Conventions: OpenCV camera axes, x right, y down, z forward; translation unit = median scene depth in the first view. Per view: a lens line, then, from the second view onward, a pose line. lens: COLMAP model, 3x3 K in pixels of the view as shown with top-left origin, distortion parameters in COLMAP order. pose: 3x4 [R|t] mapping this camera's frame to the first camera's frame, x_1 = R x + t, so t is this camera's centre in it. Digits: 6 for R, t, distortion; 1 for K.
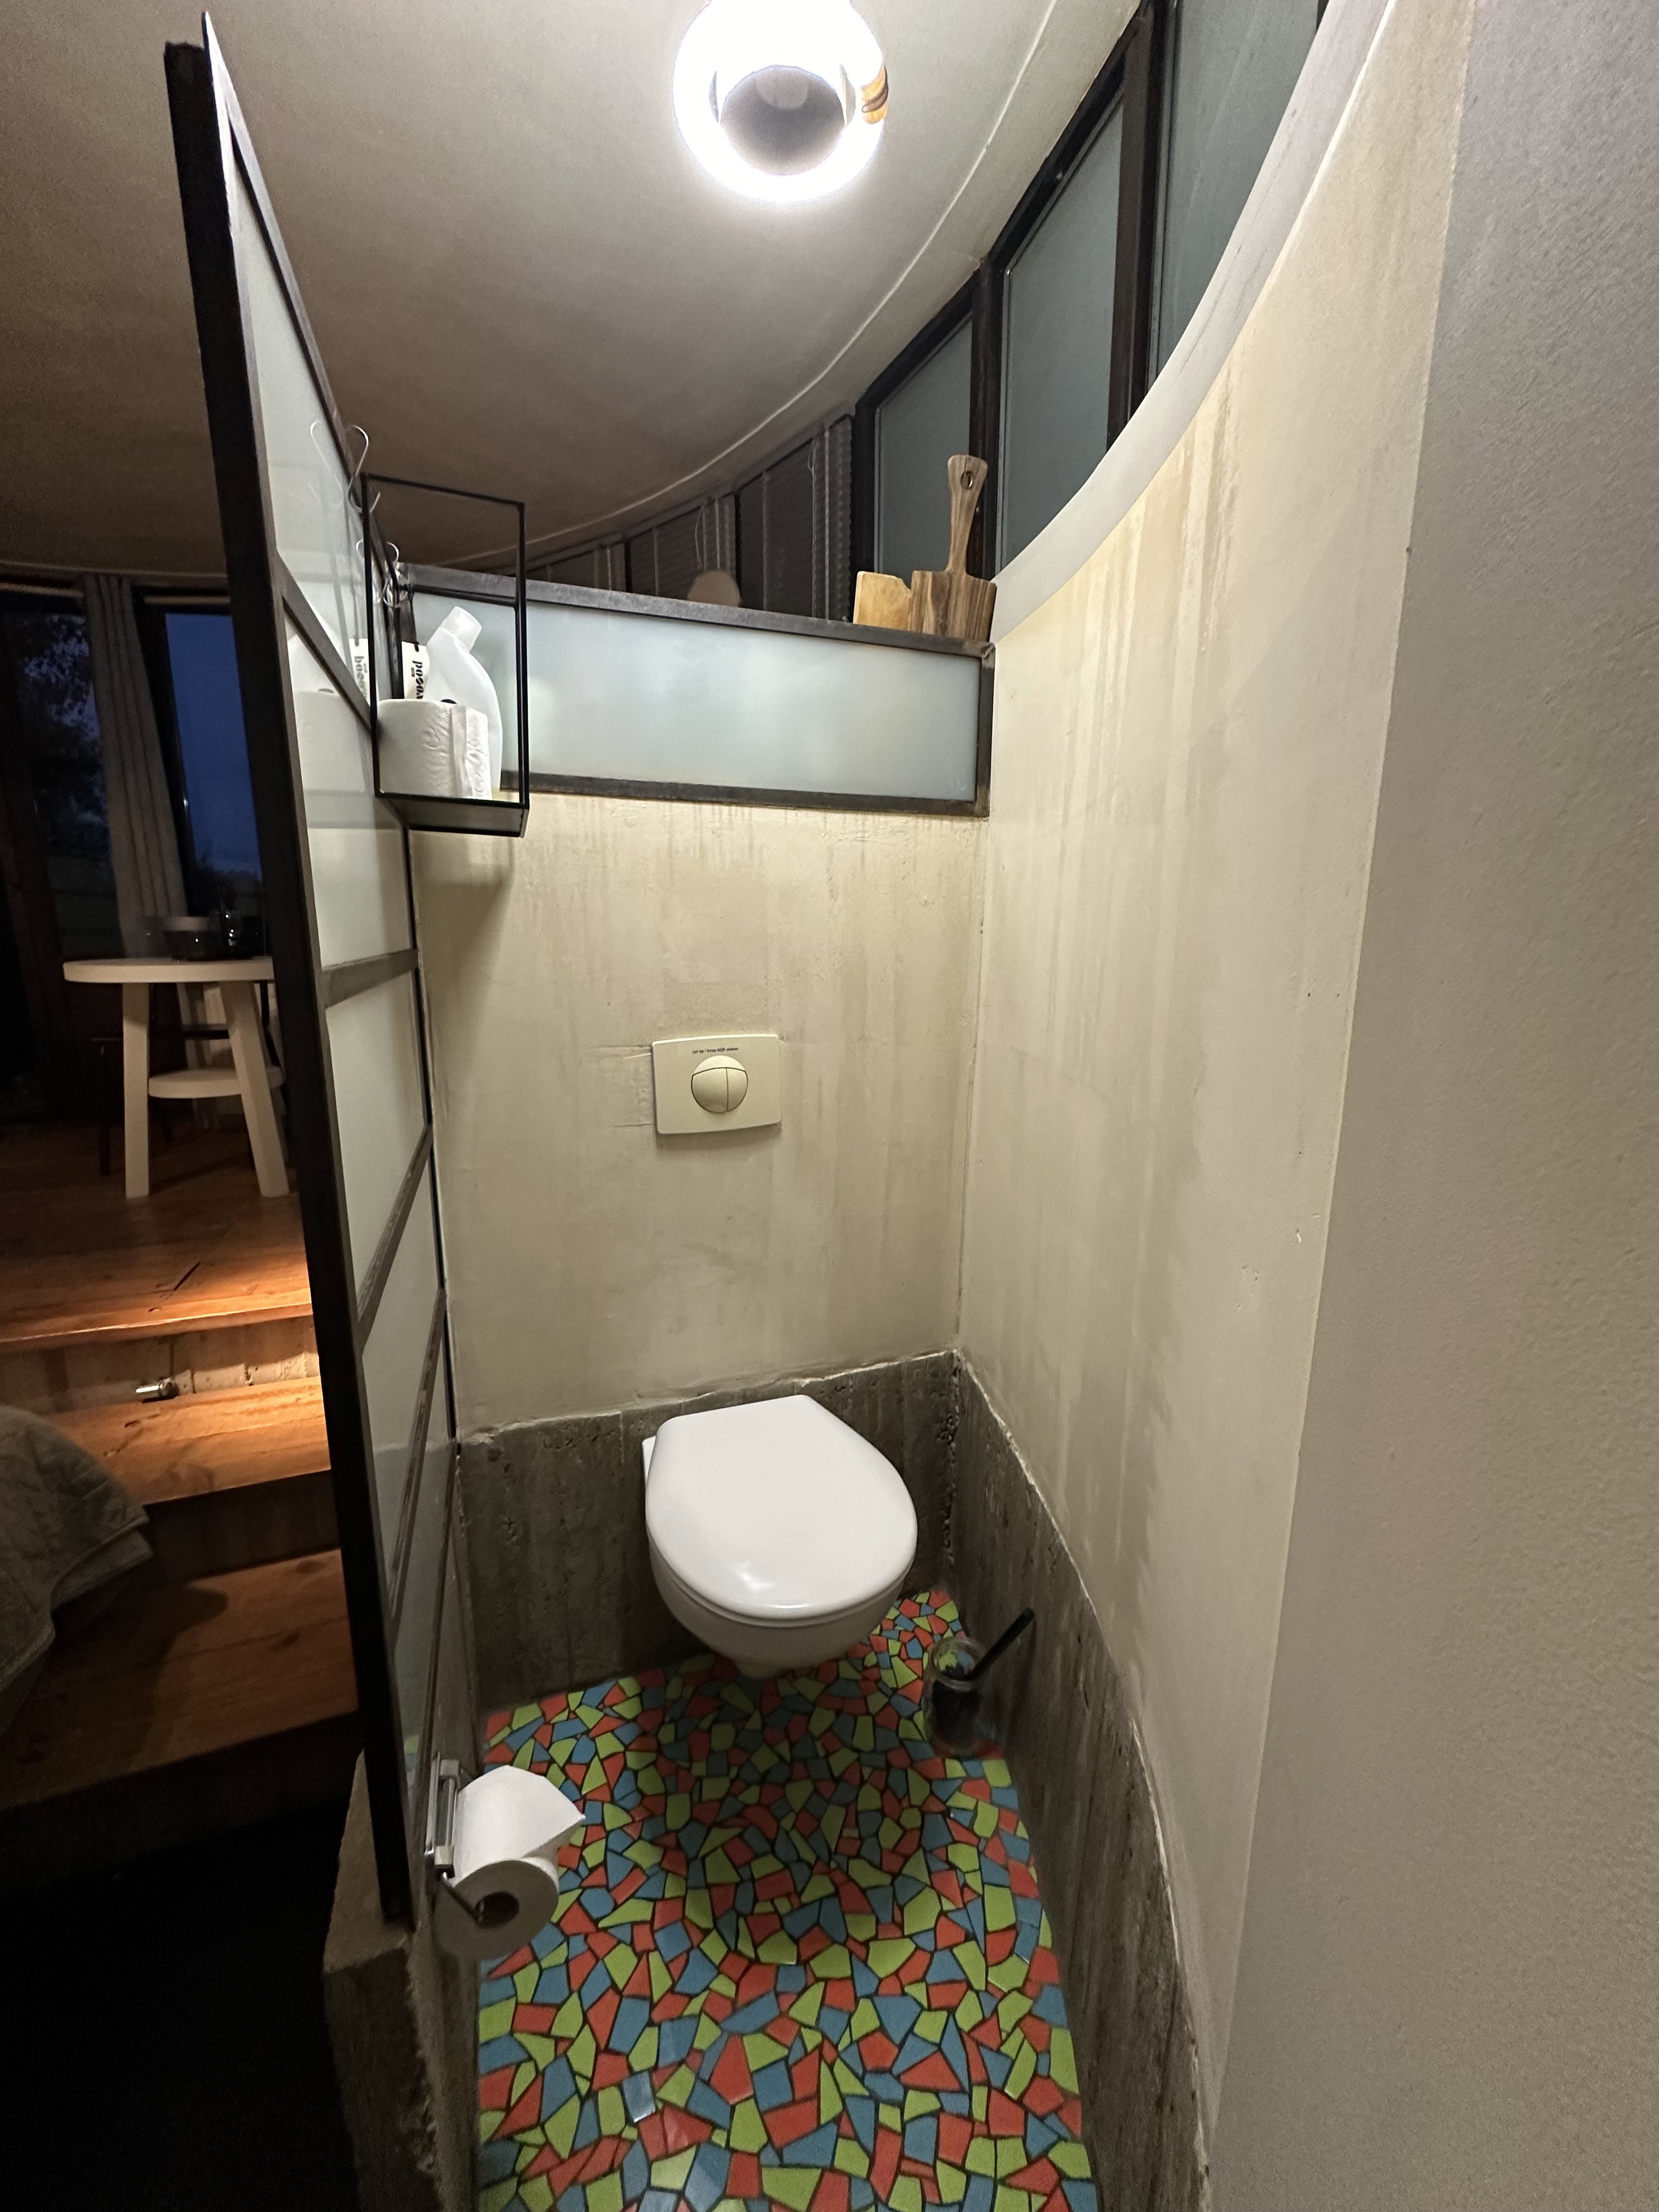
lens RADIAL K [[883.6, 0, 835.0], [0, 883.6, 1104.2], [0, 0, 1]] dist [-0.002291, 0.000270]
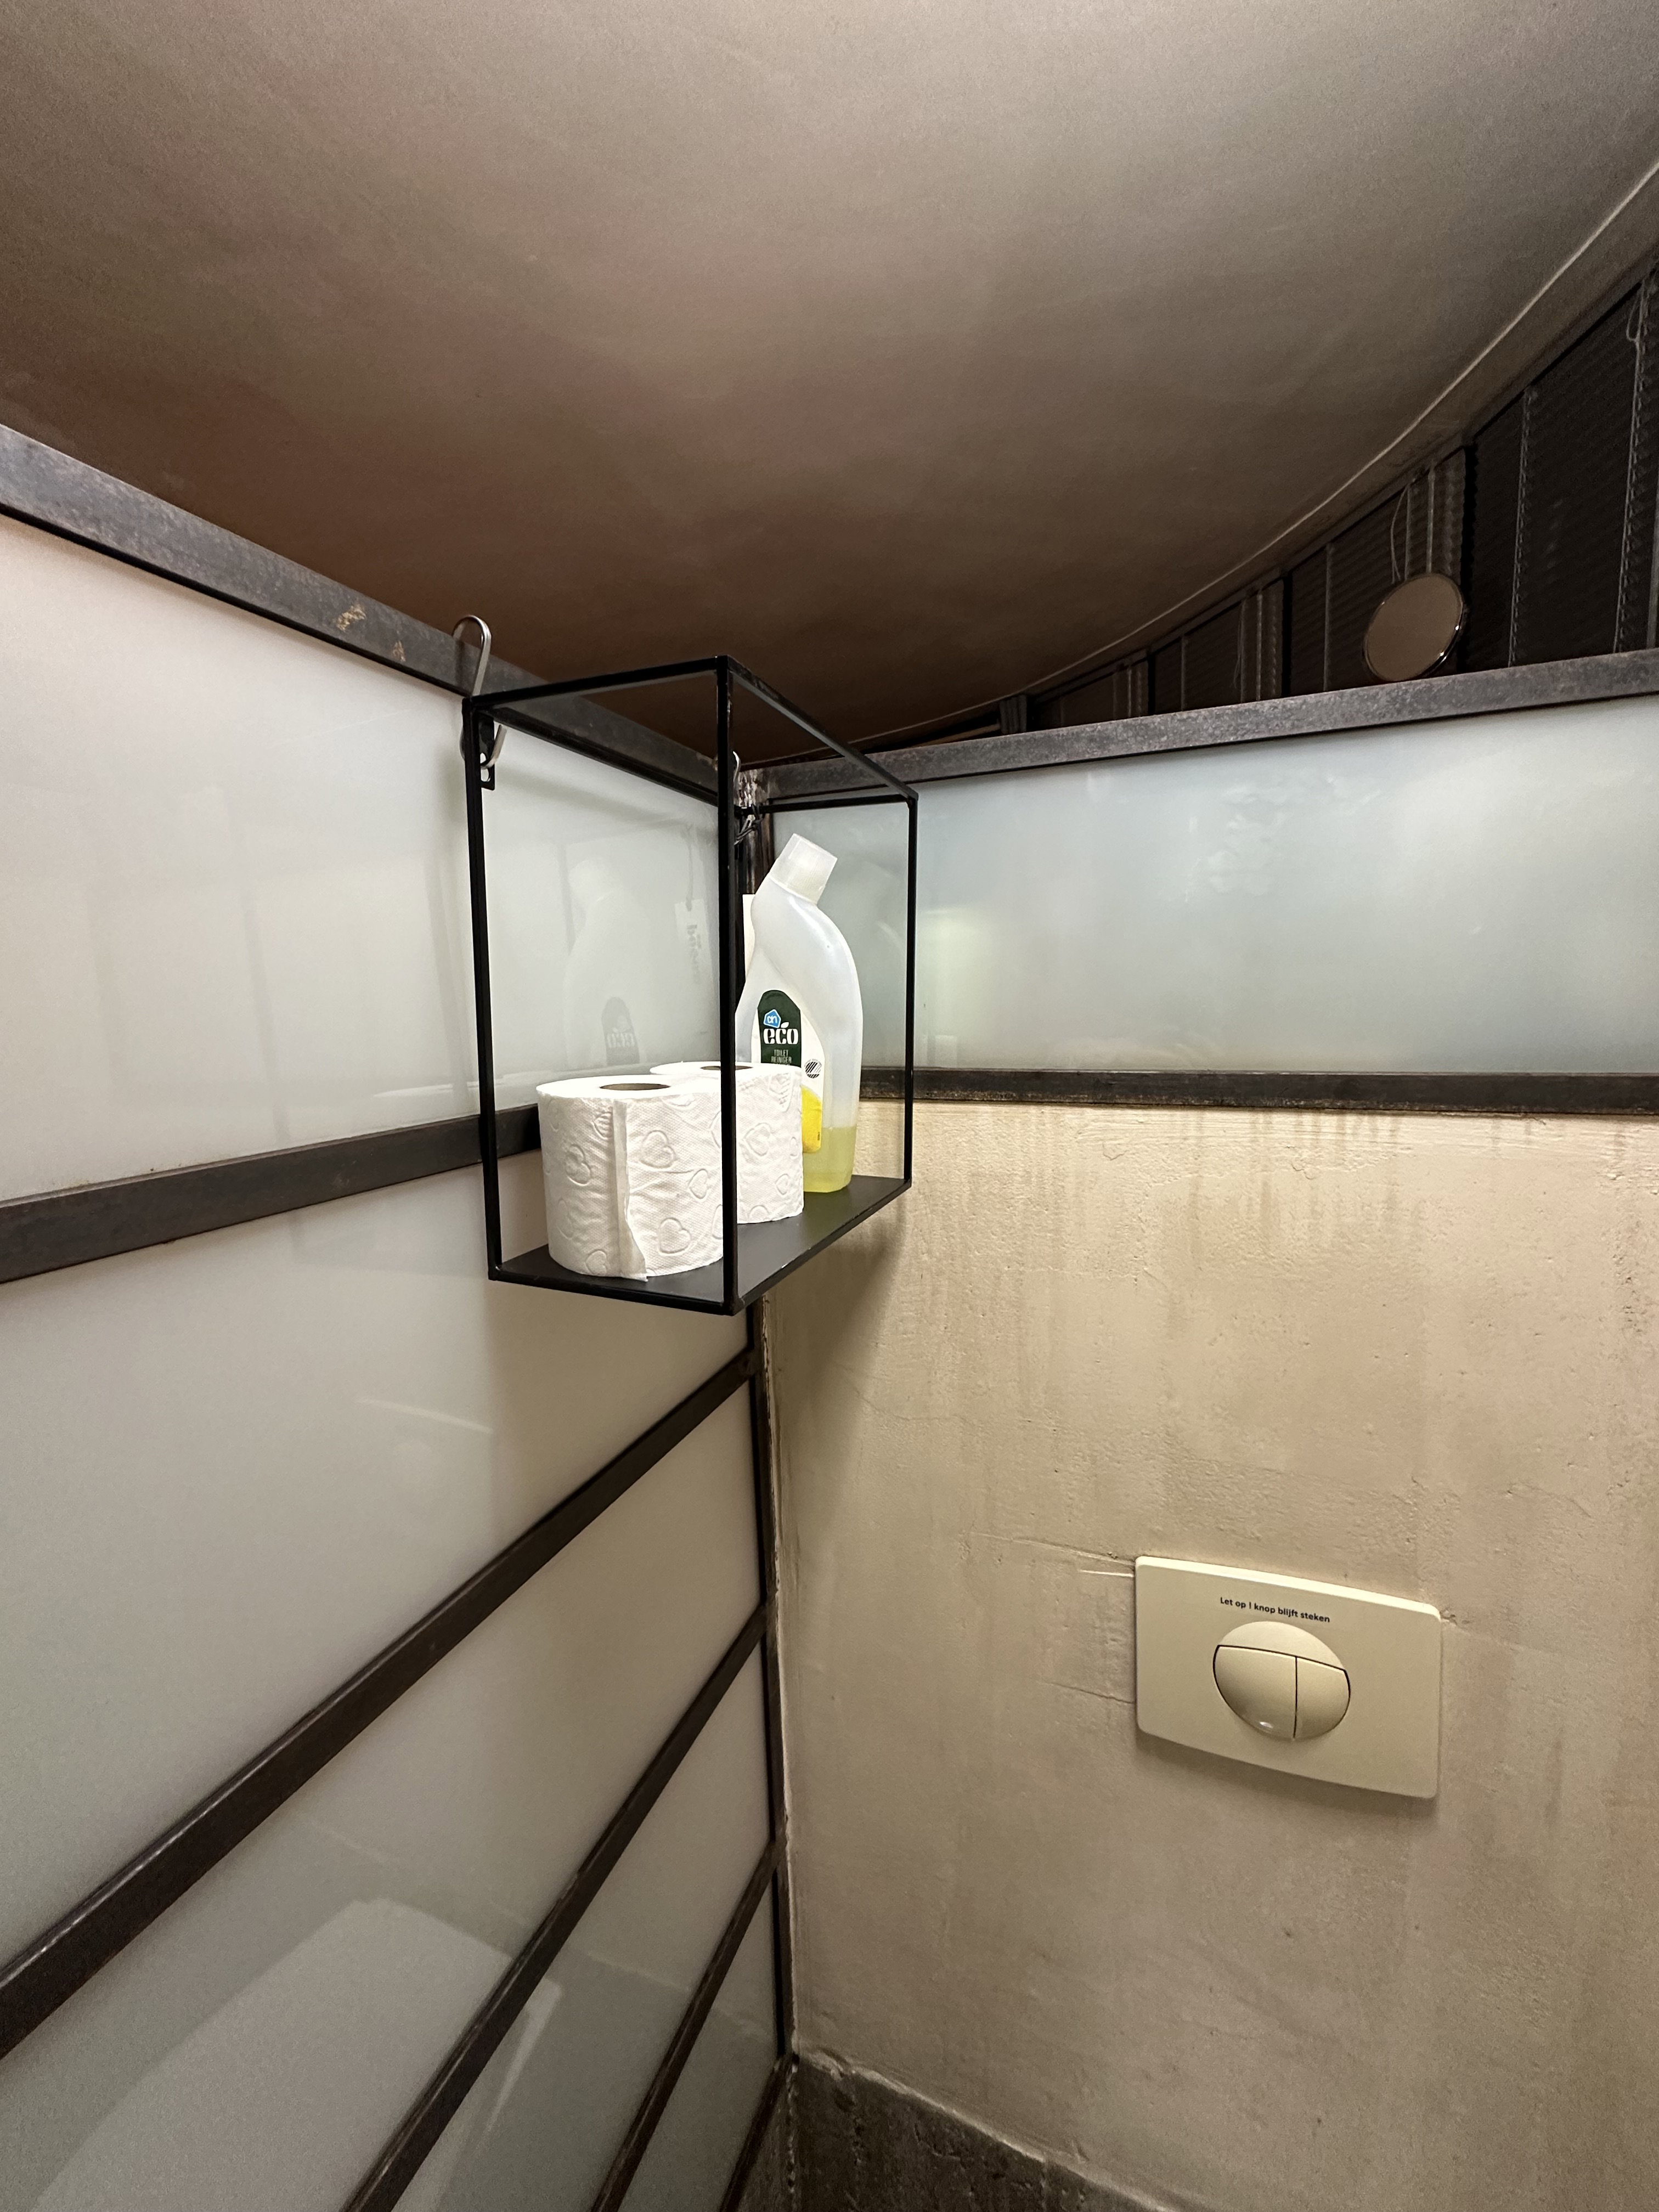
lens RADIAL K [[883.6, 0, 831.2], [0, 883.6, 1102.3], [0, 0, 1]] dist [-0.002291, 0.000270]
pose [[0.744795, 0.054309, -0.665080, -0.013056], [-0.093264, 0.995372, -0.023163, -0.302572], [0.660744, 0.079280, 0.746413, 0.479372]]
